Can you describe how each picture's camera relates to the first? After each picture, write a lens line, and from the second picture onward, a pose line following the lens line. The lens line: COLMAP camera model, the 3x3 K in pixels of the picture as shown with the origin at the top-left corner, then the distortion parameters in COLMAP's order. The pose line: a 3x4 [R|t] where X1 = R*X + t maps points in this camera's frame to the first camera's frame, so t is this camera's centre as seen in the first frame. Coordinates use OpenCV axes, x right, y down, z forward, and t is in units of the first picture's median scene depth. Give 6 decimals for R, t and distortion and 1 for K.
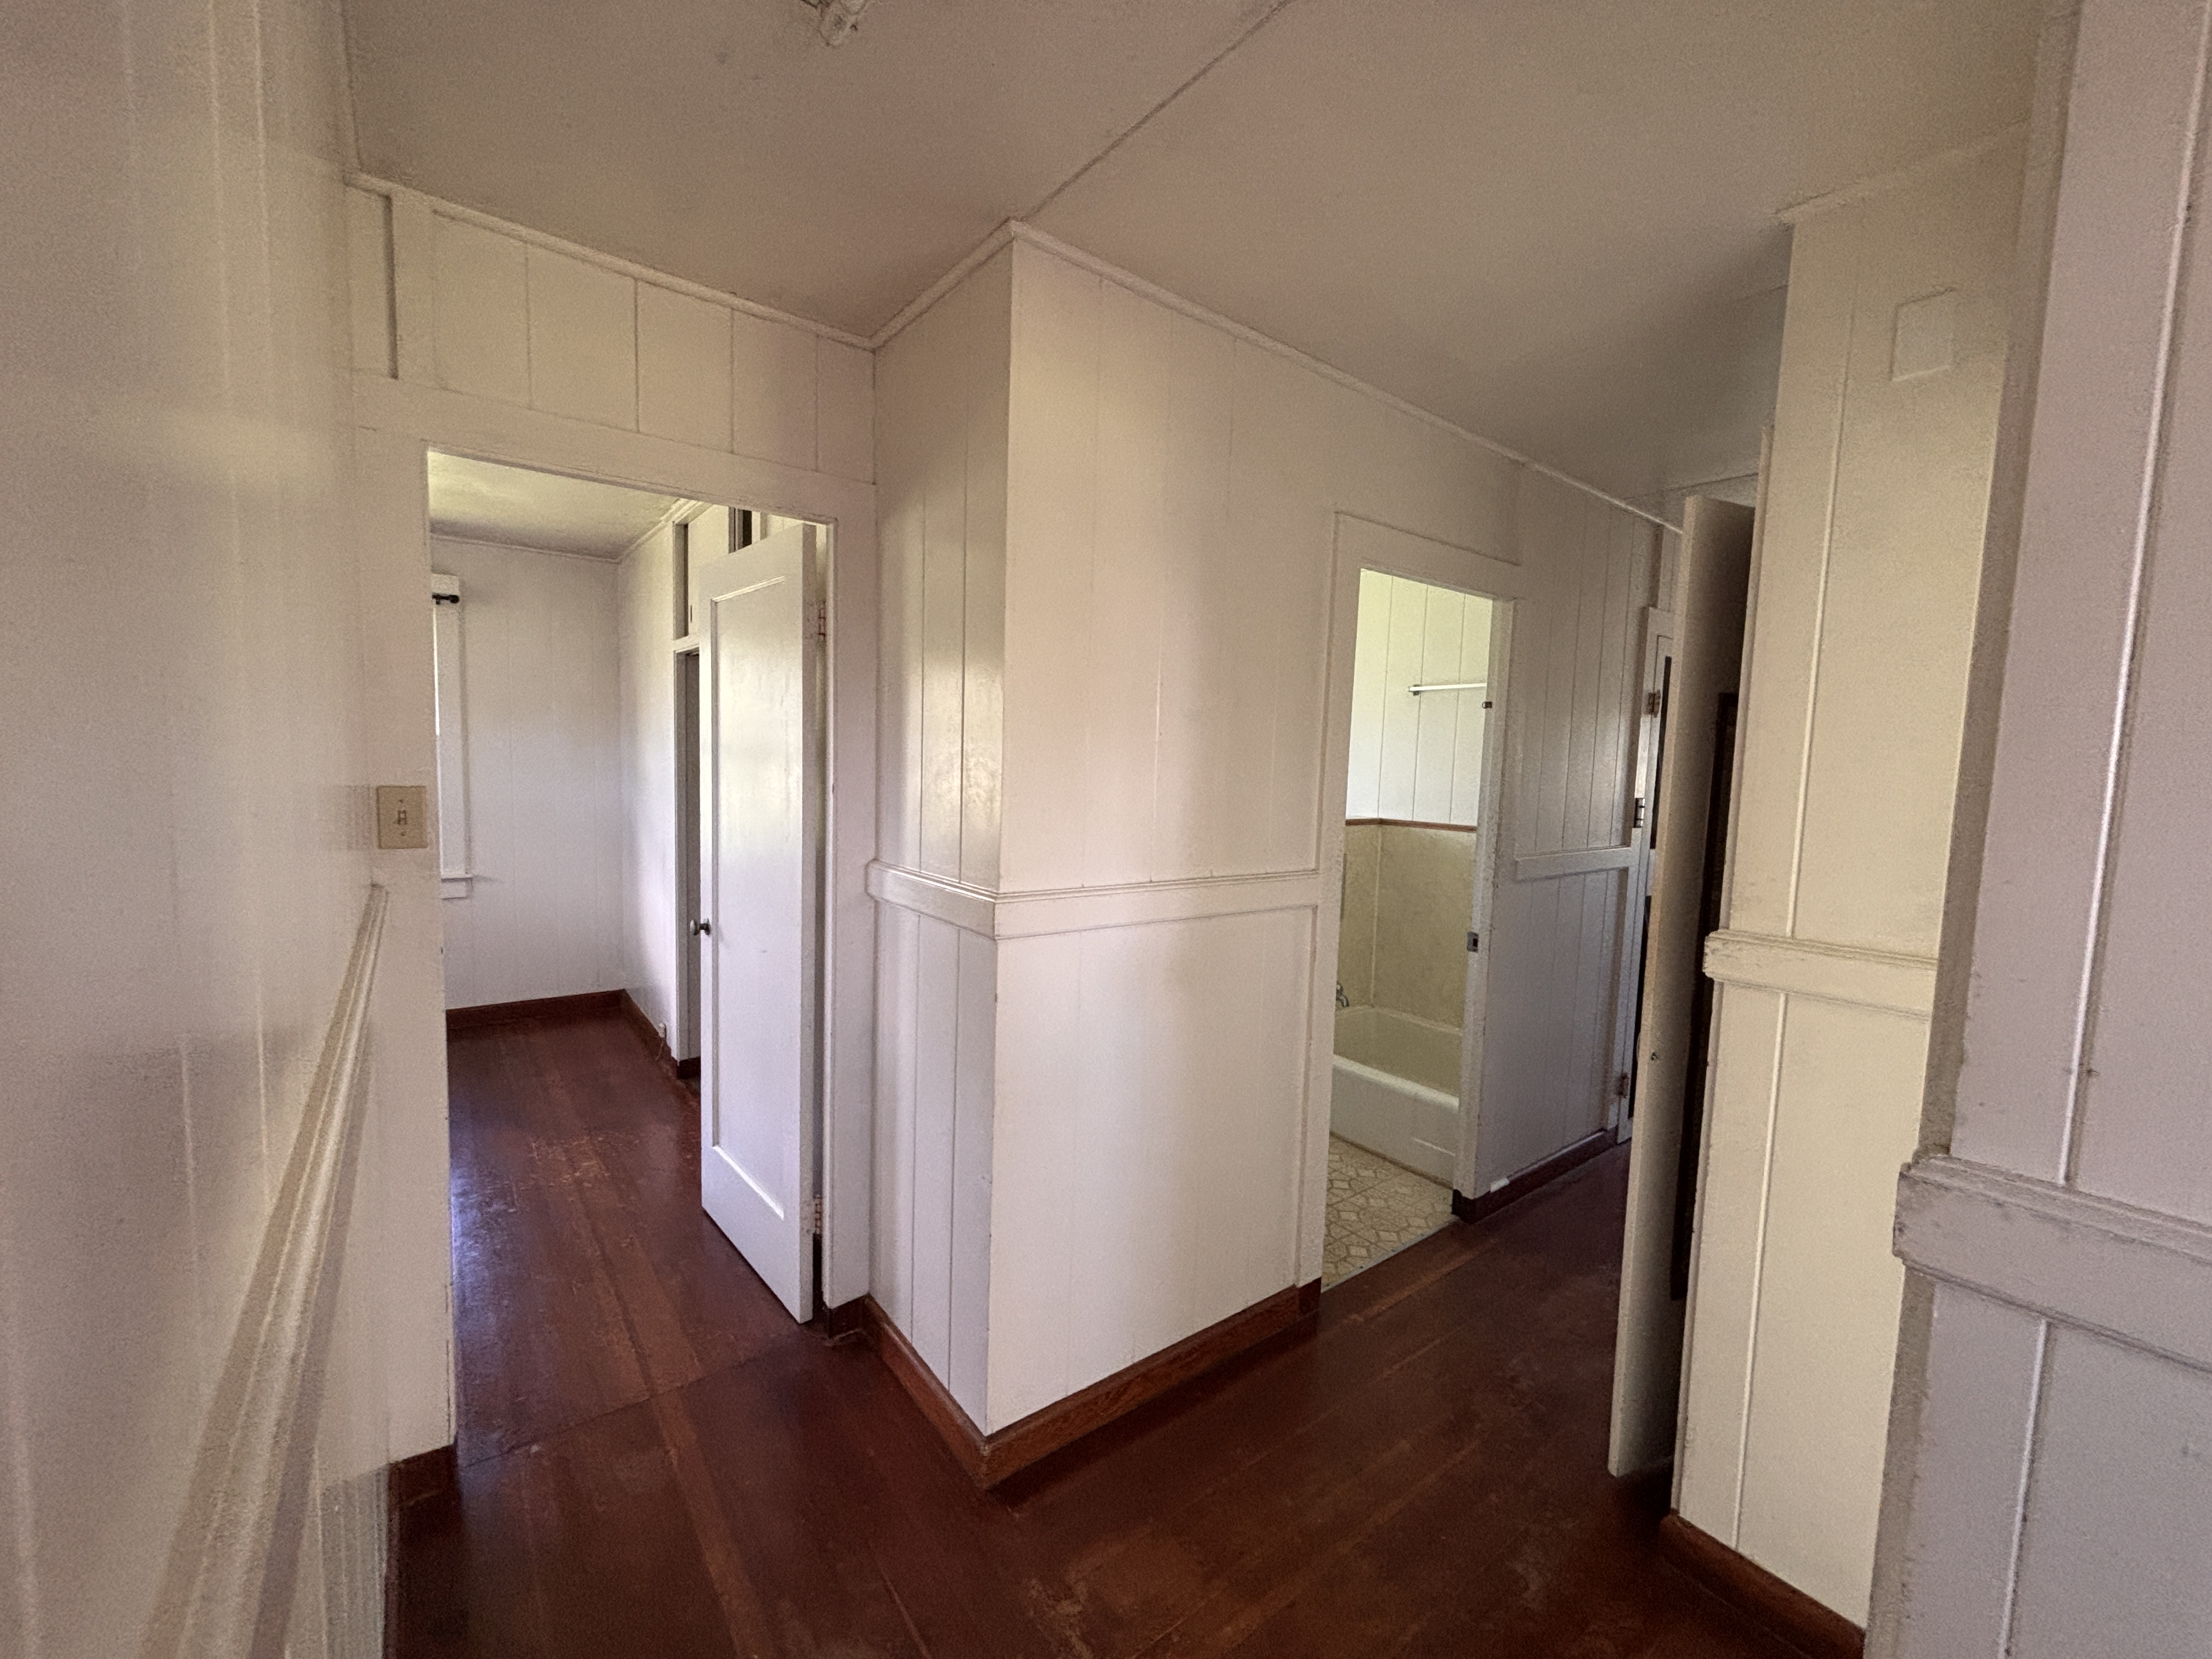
lens RADIAL K [[896.9, 0, 1098.0], [0, 896.9, 824.6], [0, 0, 1]] dist [0.003010, -0.001684]
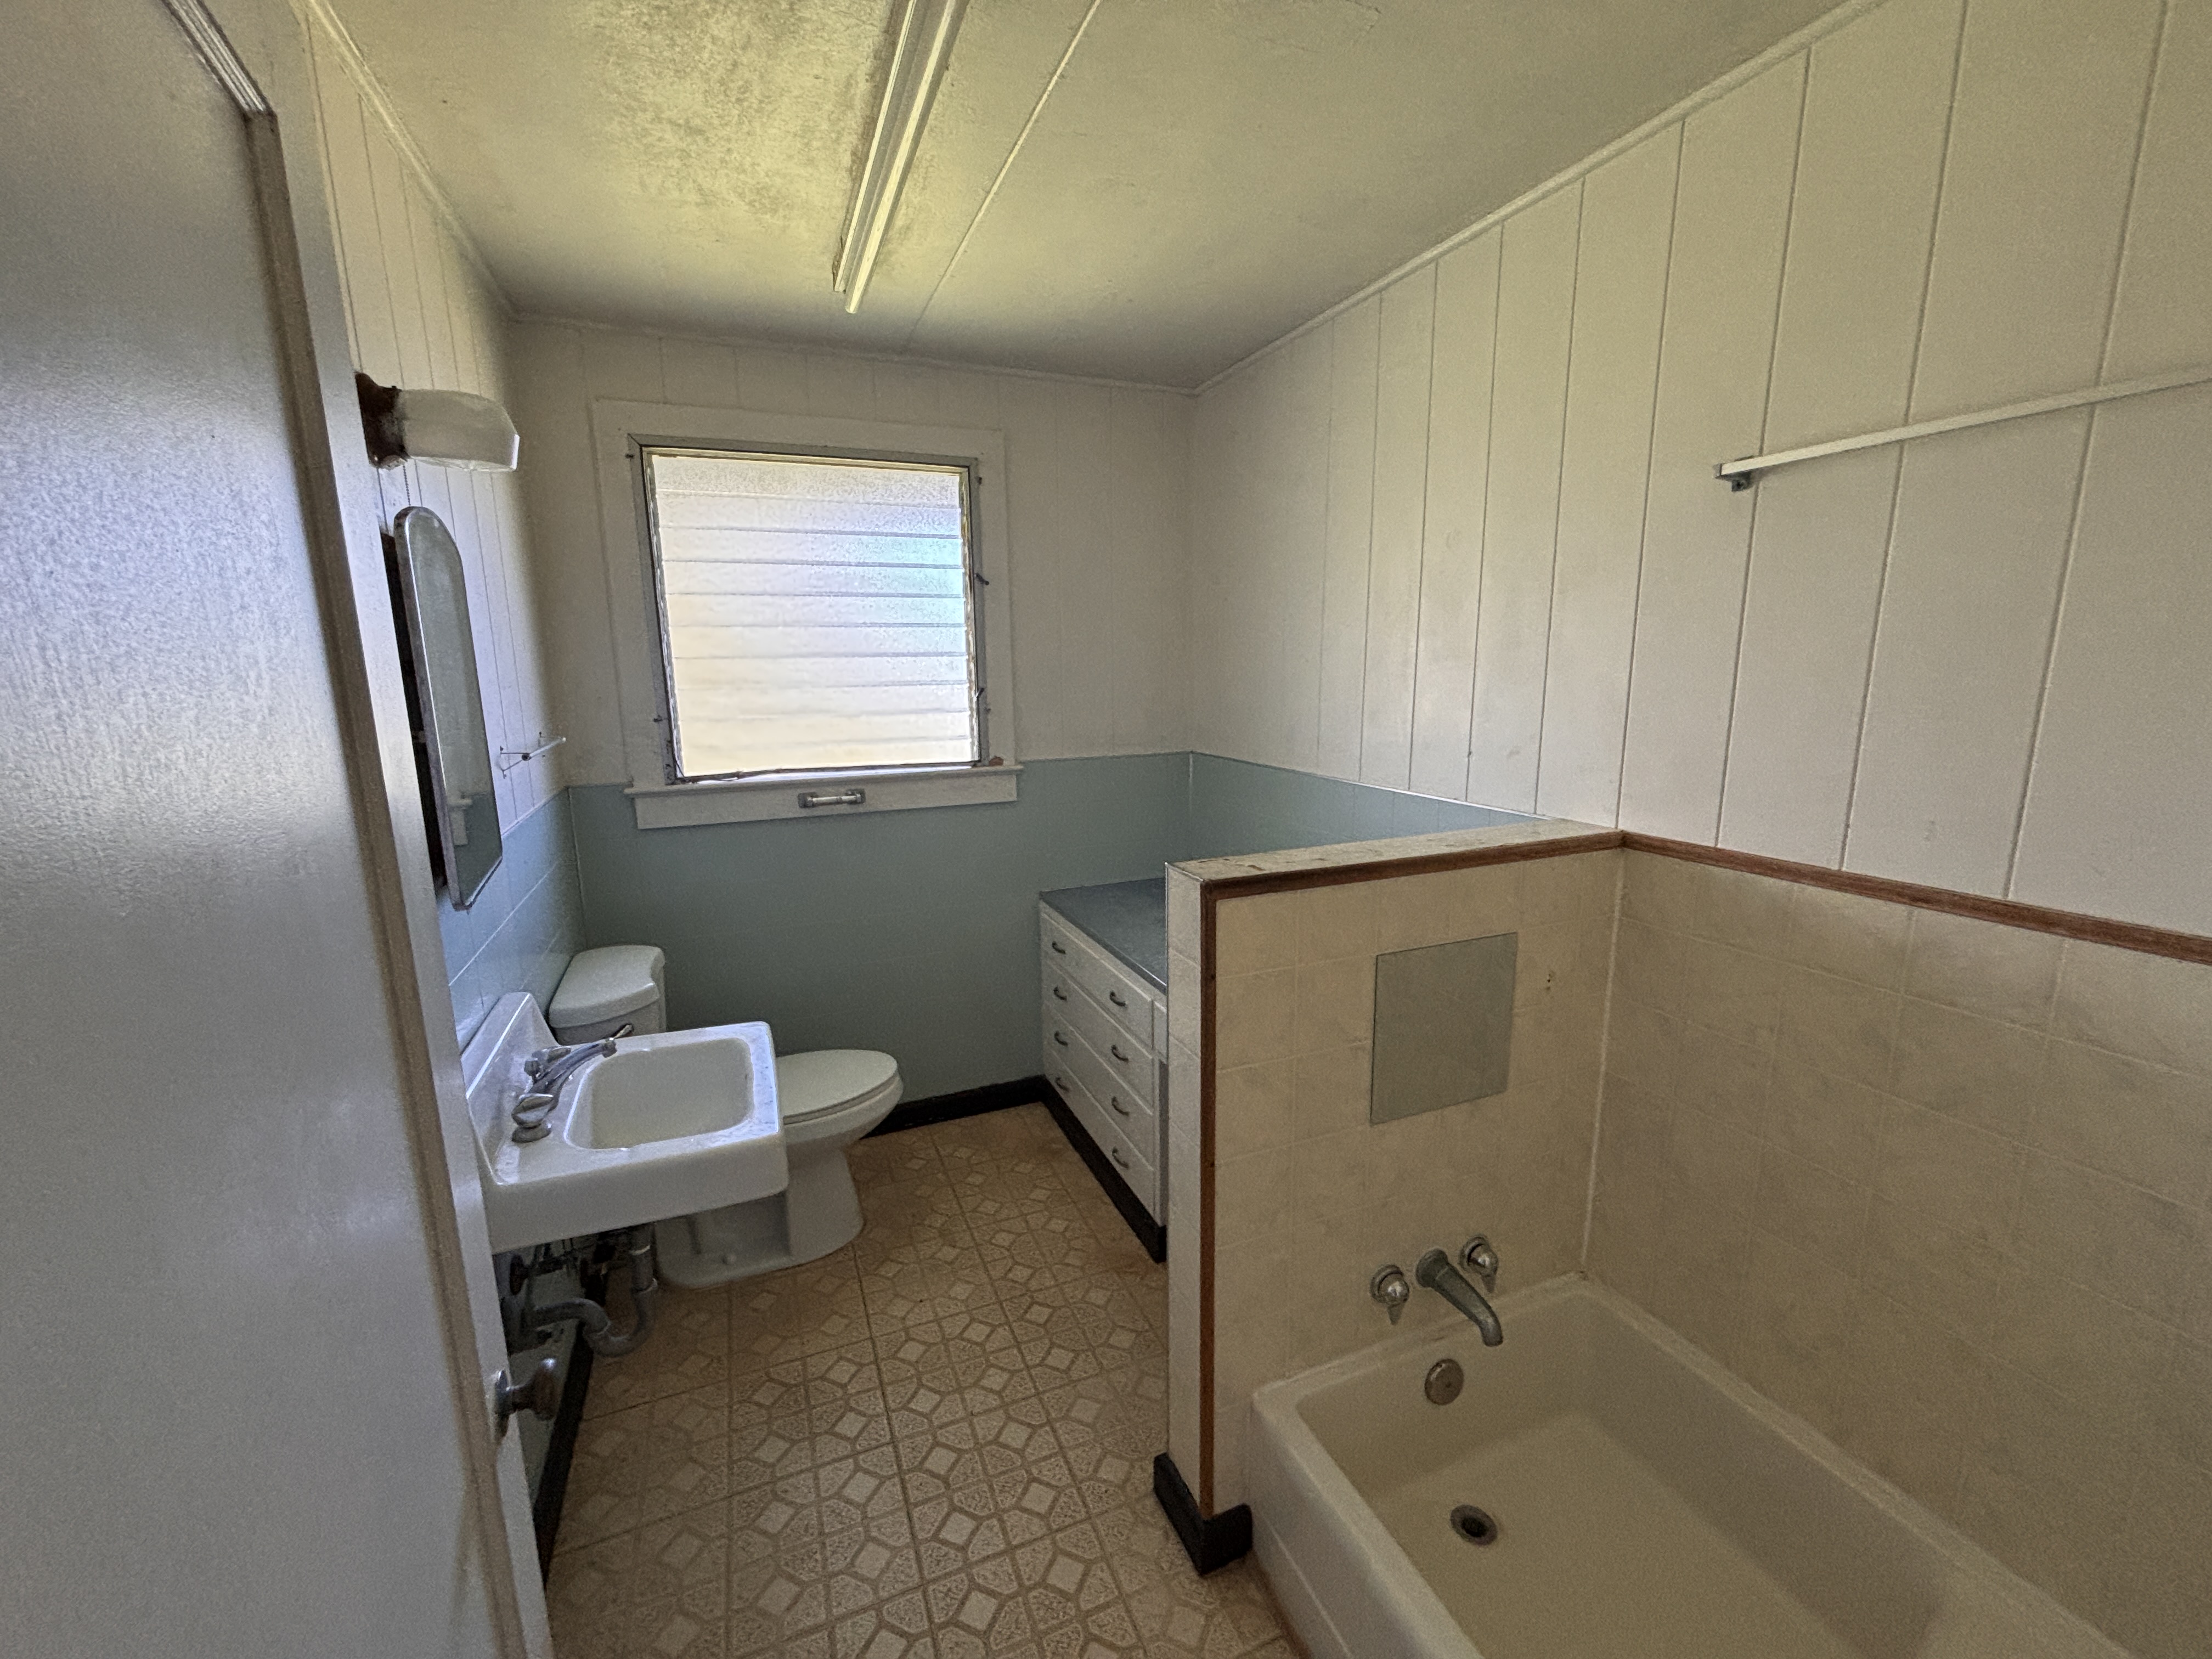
lens RADIAL K [[896.9, 0, 1104.4], [0, 896.9, 831.5], [0, 0, 1]] dist [0.003010, -0.001684]
pose [[0.966958, 0.002297, -0.254925, 0.207271], [0.022379, 0.995335, 0.093853, -0.053039], [0.253952, -0.096457, 0.962395, 0.597847]]
